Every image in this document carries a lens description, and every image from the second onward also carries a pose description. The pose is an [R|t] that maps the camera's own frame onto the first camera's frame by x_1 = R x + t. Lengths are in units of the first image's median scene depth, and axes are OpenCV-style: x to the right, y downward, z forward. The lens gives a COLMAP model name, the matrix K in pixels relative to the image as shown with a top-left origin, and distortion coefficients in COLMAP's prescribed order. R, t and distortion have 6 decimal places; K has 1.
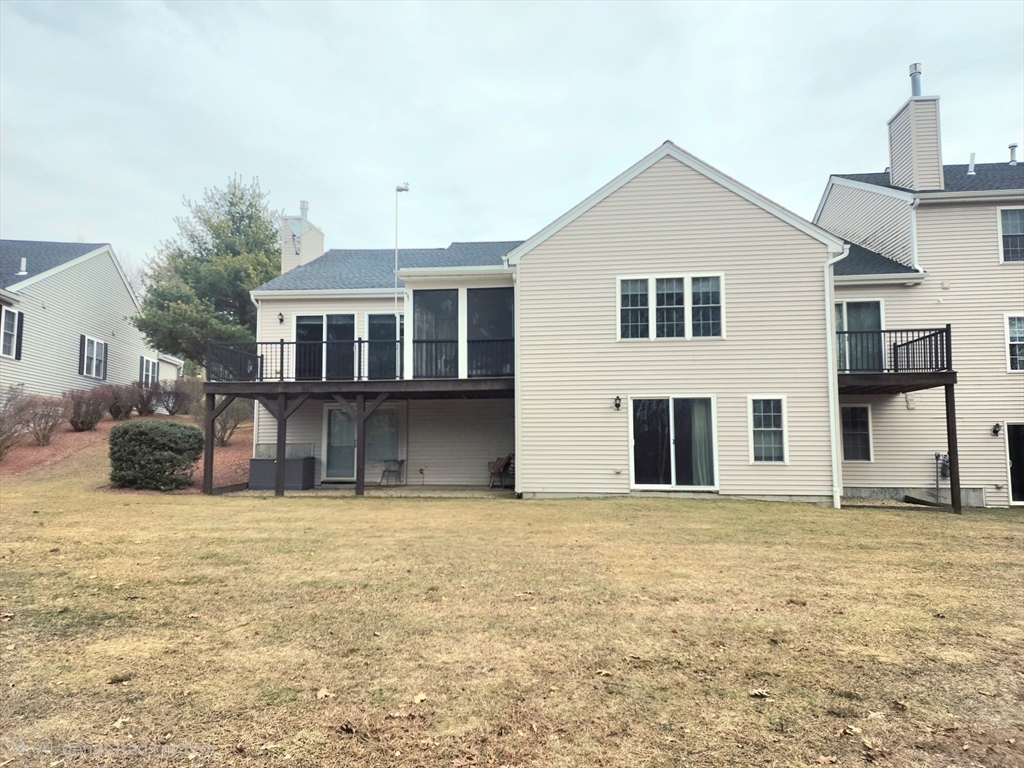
lens RADIAL K [[679.2, 0, 517.4], [0, 679.2, 381.7], [0, 0, 1]] dist [0.062450, -0.043893]
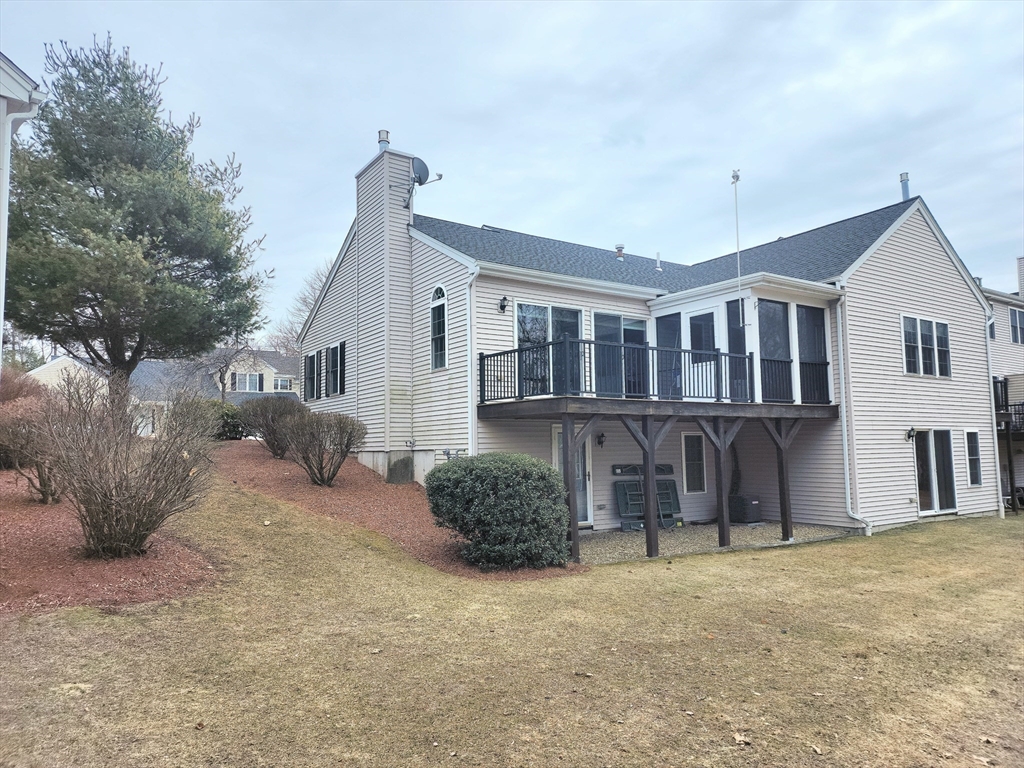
lens RADIAL K [[679.2, 0, 518.3], [0, 679.2, 390.3], [0, 0, 1]] dist [0.062450, -0.043893]
pose [[0.773672, 0.045051, 0.631983, -0.779556], [-0.049264, 0.998726, -0.010885, 0.003984], [-0.631668, -0.022713, 0.774906, 0.440670]]
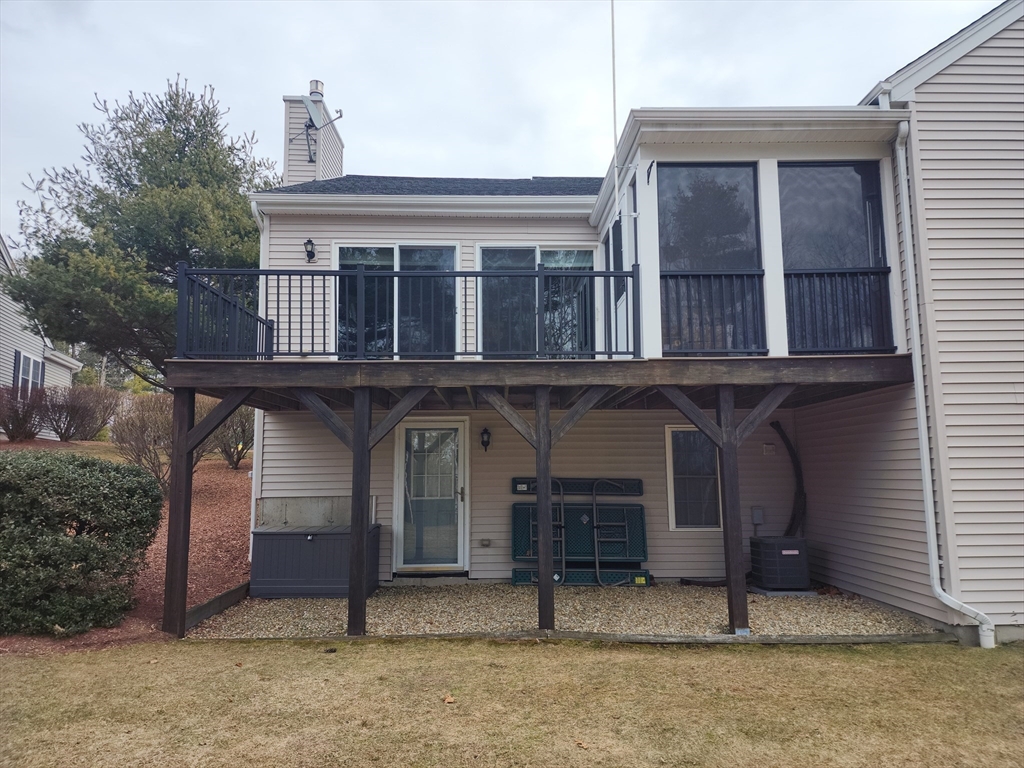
lens RADIAL K [[679.2, 0, 513.7], [0, 679.2, 384.8], [0, 0, 1]] dist [0.062450, -0.043893]
pose [[0.992753, 0.009572, 0.119788, -0.254917], [-0.005544, 0.999409, -0.033911, 0.024375], [-0.120042, 0.033001, 0.992220, 0.477203]]
